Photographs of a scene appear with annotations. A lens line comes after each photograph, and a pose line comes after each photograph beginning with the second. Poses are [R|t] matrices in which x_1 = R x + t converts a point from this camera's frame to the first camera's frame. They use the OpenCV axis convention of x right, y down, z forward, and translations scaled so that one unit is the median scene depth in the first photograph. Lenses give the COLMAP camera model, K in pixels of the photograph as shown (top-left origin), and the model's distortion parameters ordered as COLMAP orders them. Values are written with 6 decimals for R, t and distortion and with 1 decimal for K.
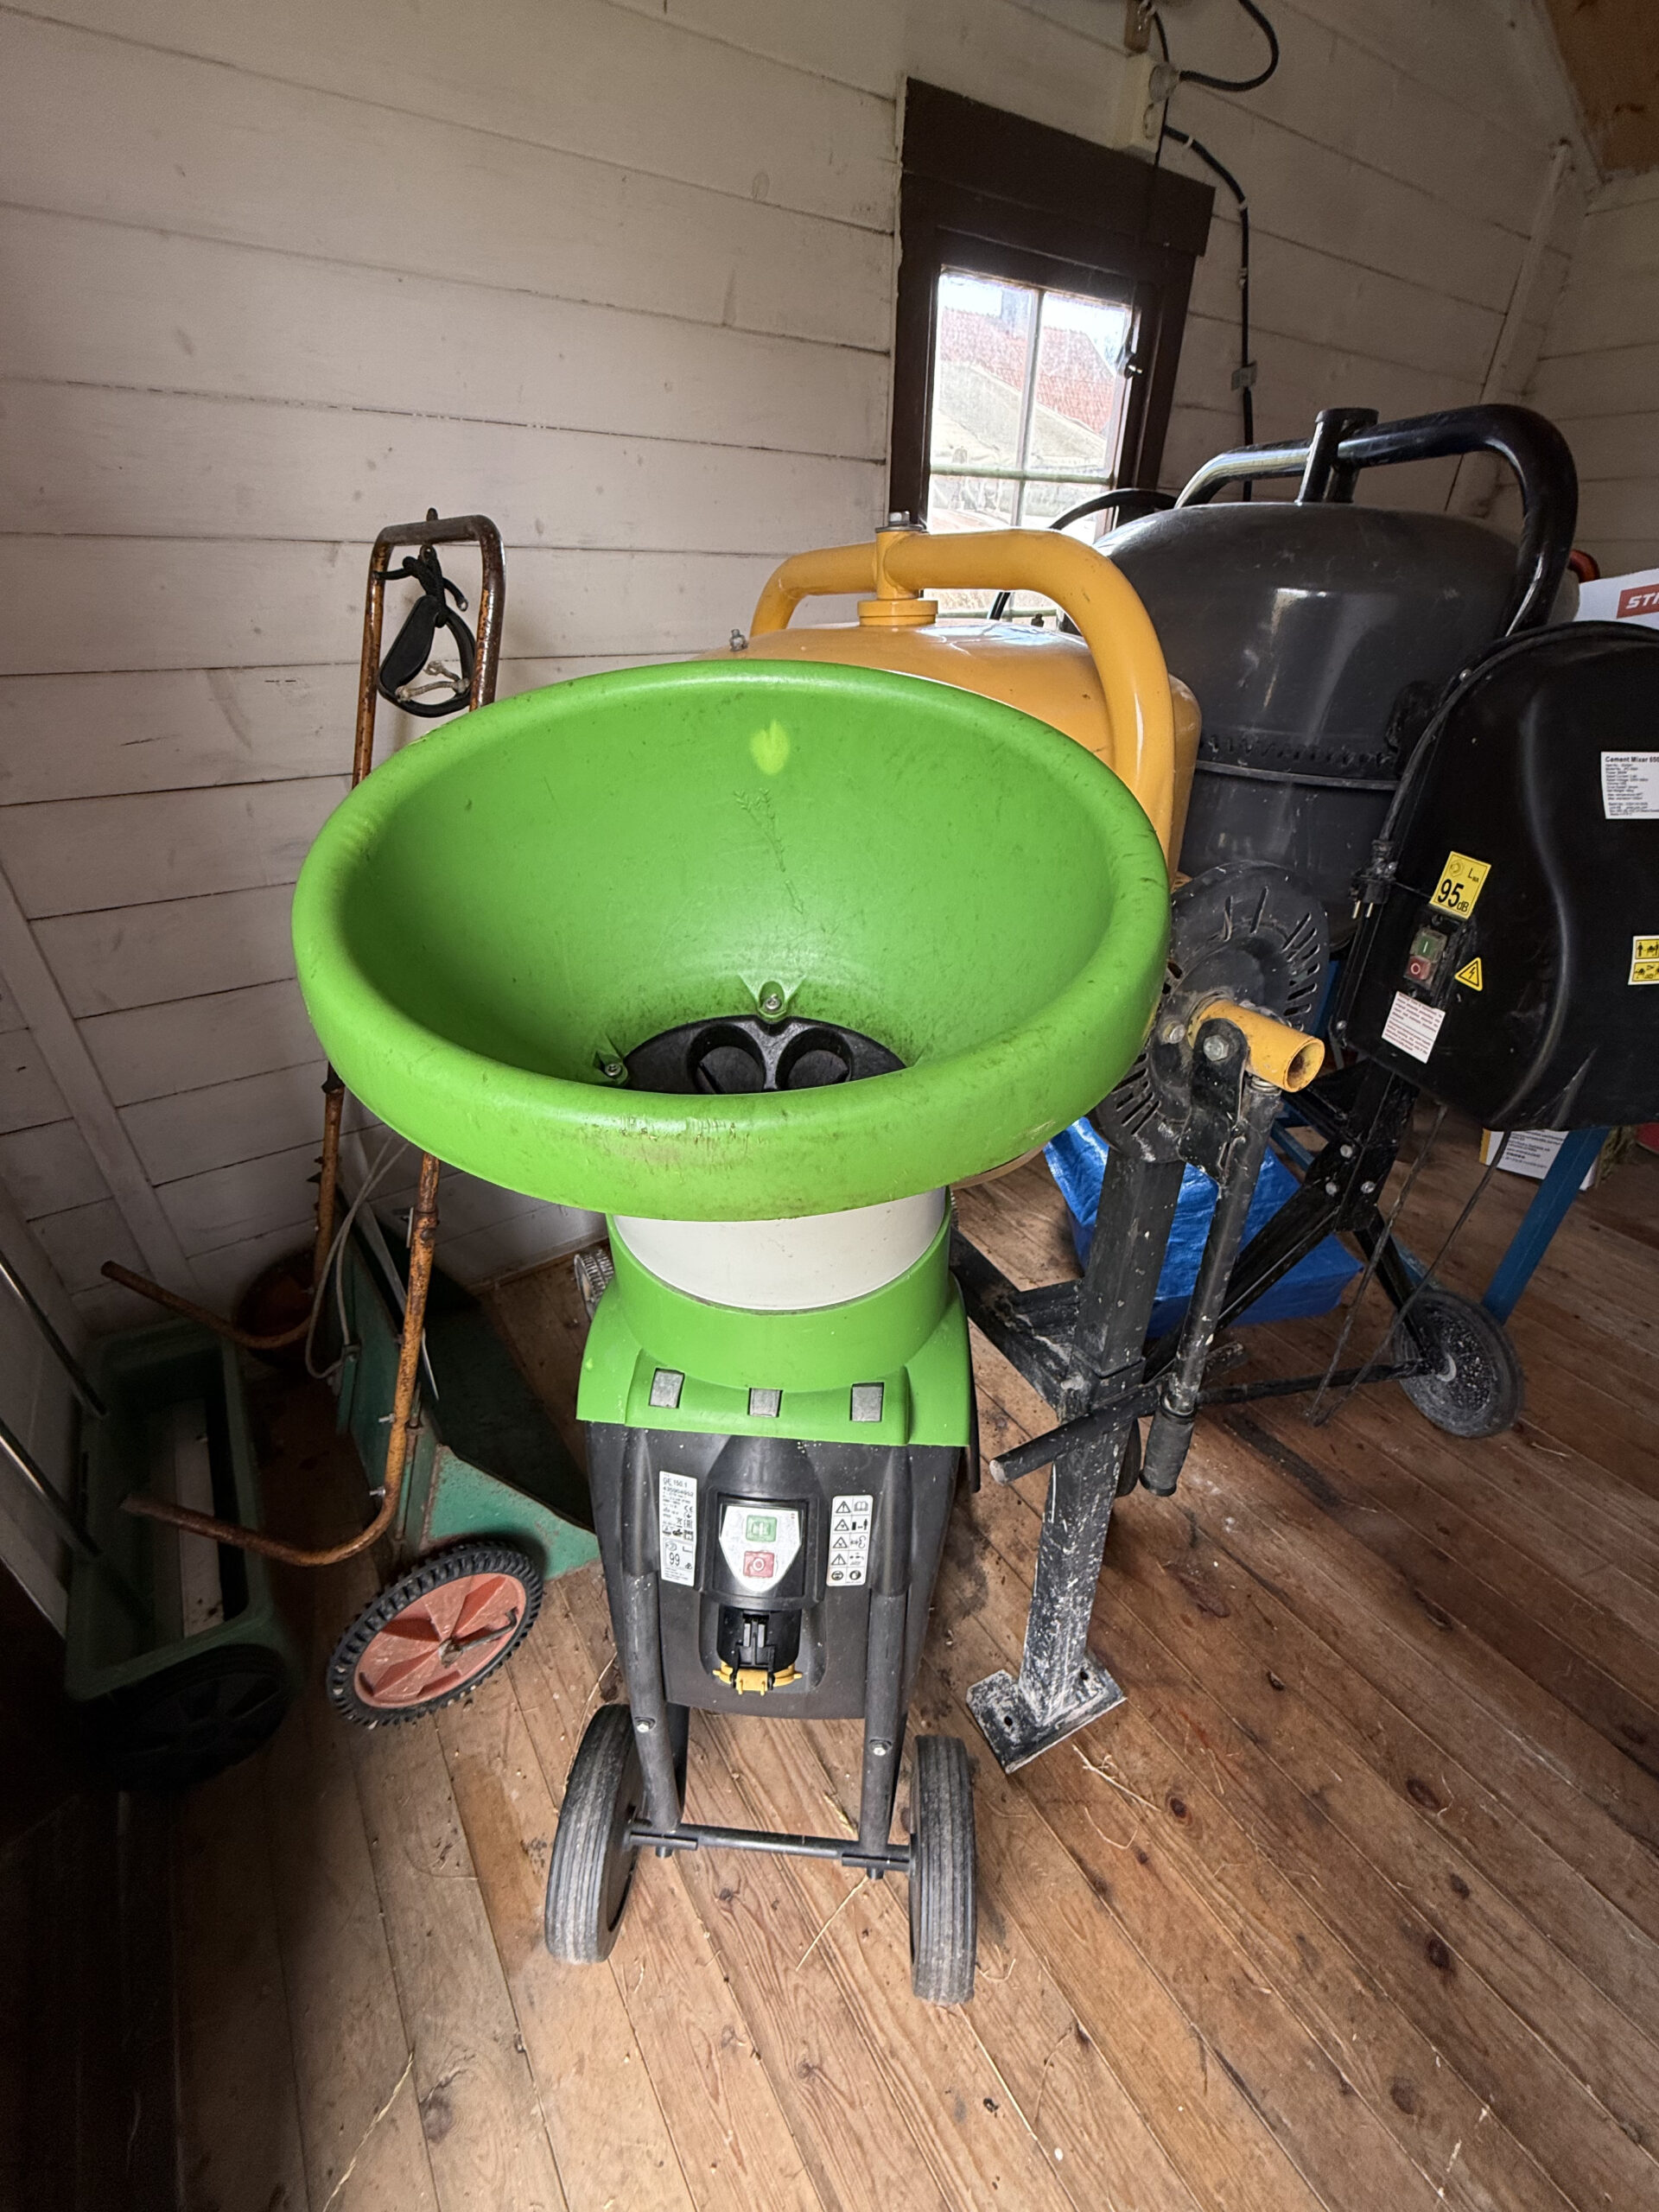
lens RADIAL K [[897.7, 0, 829.5], [0, 897.7, 1106.0], [0, 0, 1]] dist [0.000809, -0.000120]
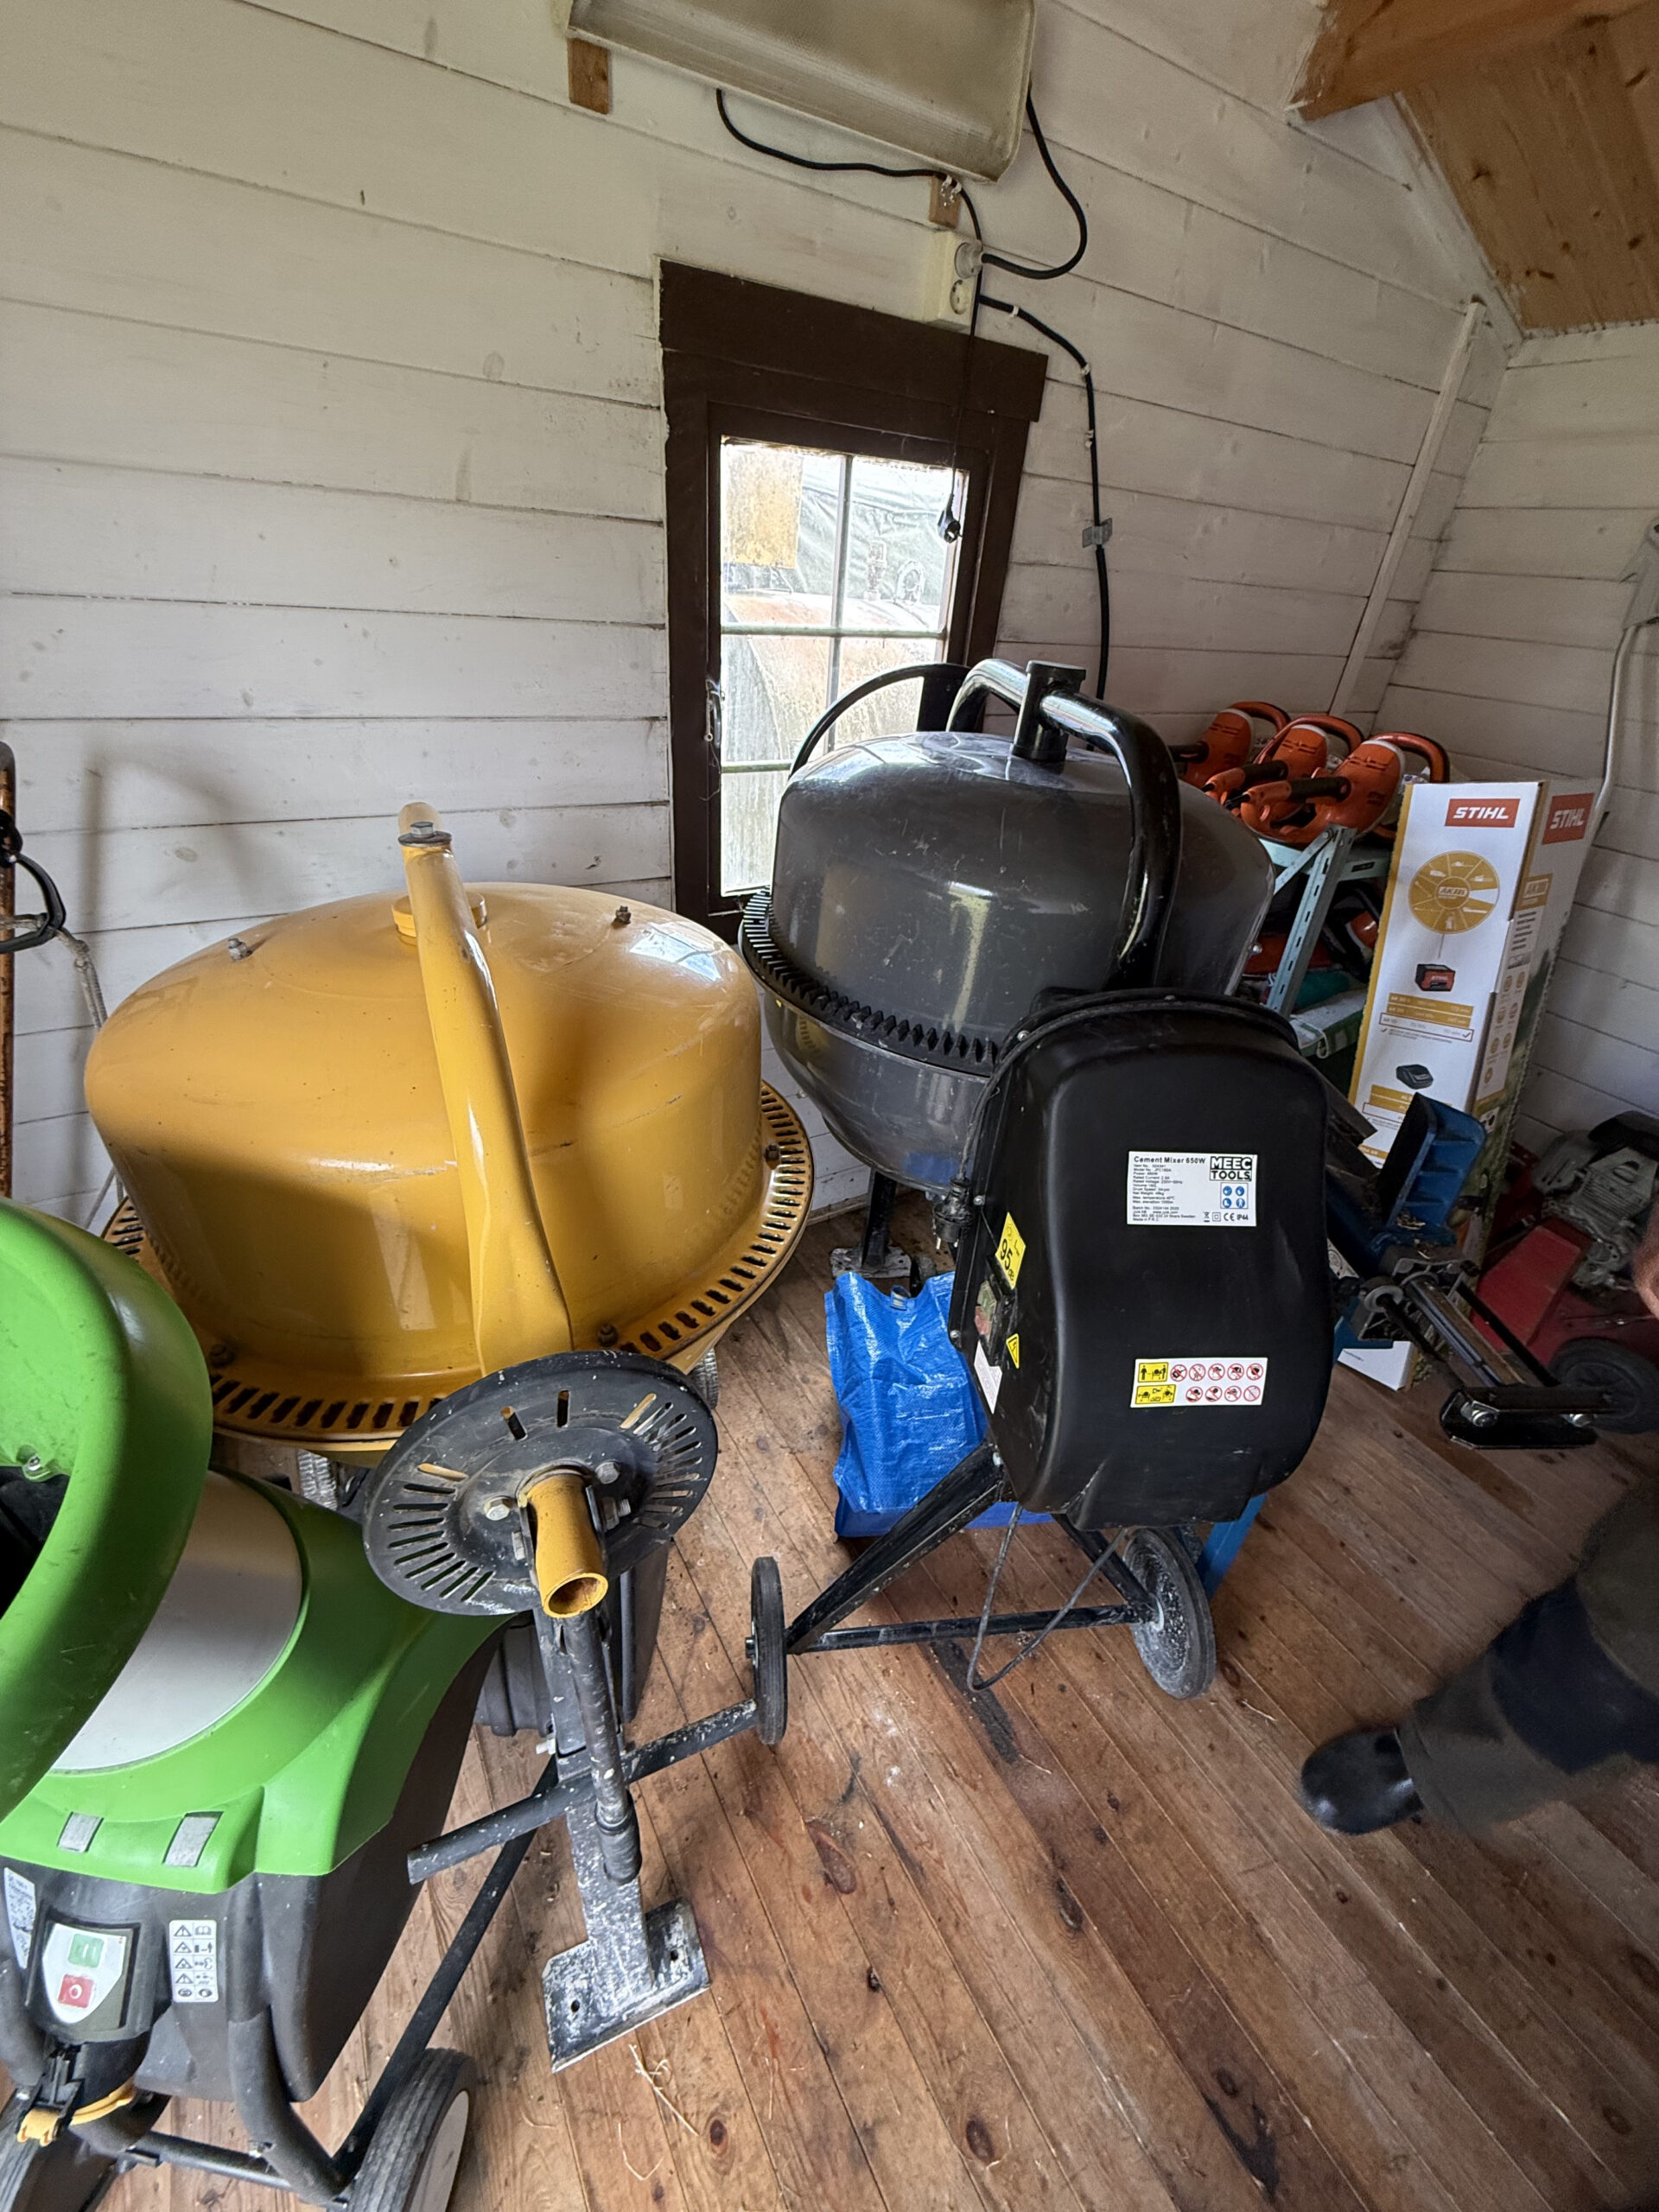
lens RADIAL K [[894.3, 0, 829.5], [0, 894.3, 1106.0], [0, 0, 1]] dist [0.000200, 0.000069]
pose [[0.996426, 0.082722, -0.017114, 0.346108], [-0.082621, 0.996560, 0.006488, -0.259239], [0.017592, -0.005051, 0.999832, 0.043561]]
